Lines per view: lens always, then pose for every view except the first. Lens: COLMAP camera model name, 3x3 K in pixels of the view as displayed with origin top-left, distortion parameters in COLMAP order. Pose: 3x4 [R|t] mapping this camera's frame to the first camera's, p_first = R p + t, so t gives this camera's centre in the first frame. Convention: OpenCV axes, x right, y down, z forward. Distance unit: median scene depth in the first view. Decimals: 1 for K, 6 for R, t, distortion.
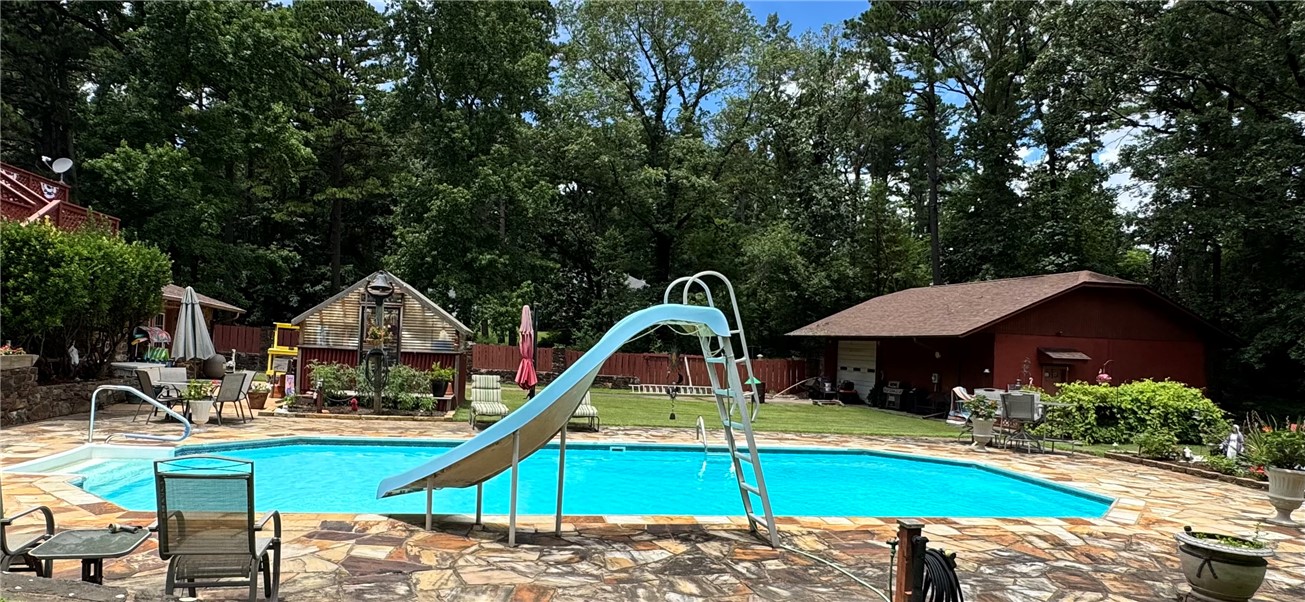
lens RADIAL K [[826.7, 0, 650.8], [0, 826.7, 350.1], [0, 0, 1]] dist [-0.003751, 0.001852]
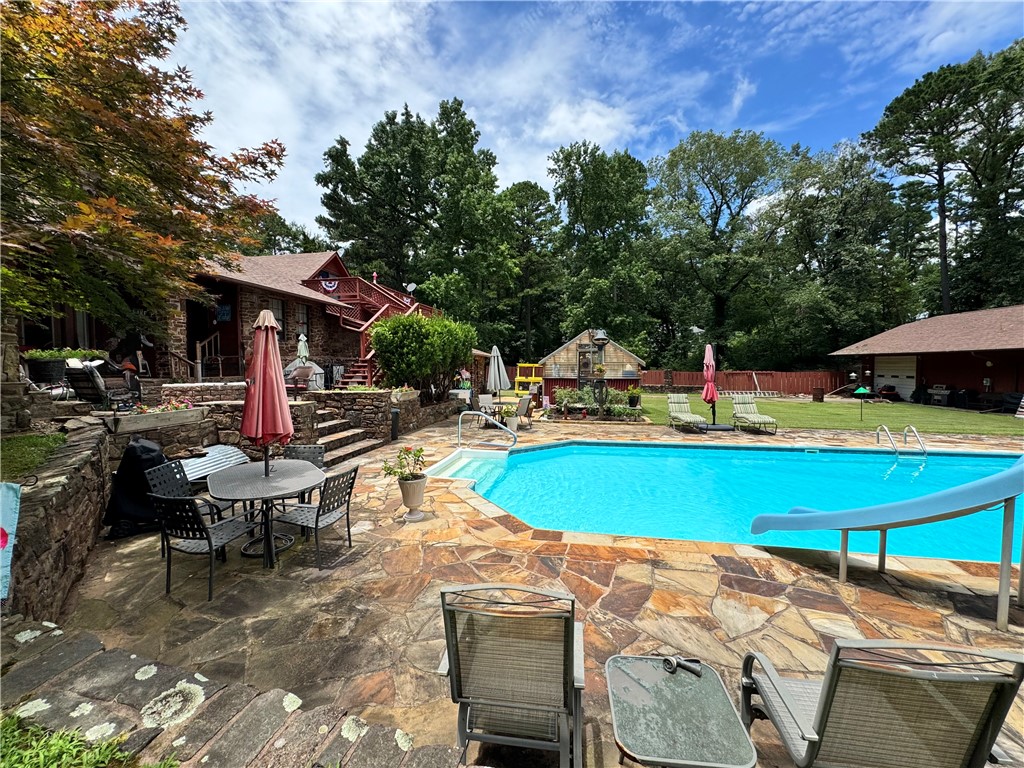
lens RADIAL K [[409.4, 0, 512.0], [0, 409.4, 384.0], [0, 0, 1]] dist [-0.001514, 0.000293]
pose [[0.942701, -0.030447, -0.332248, -0.137608], [0.042645, 0.998655, 0.029484, -0.012524], [0.330903, -0.041963, 0.942731, 0.127560]]
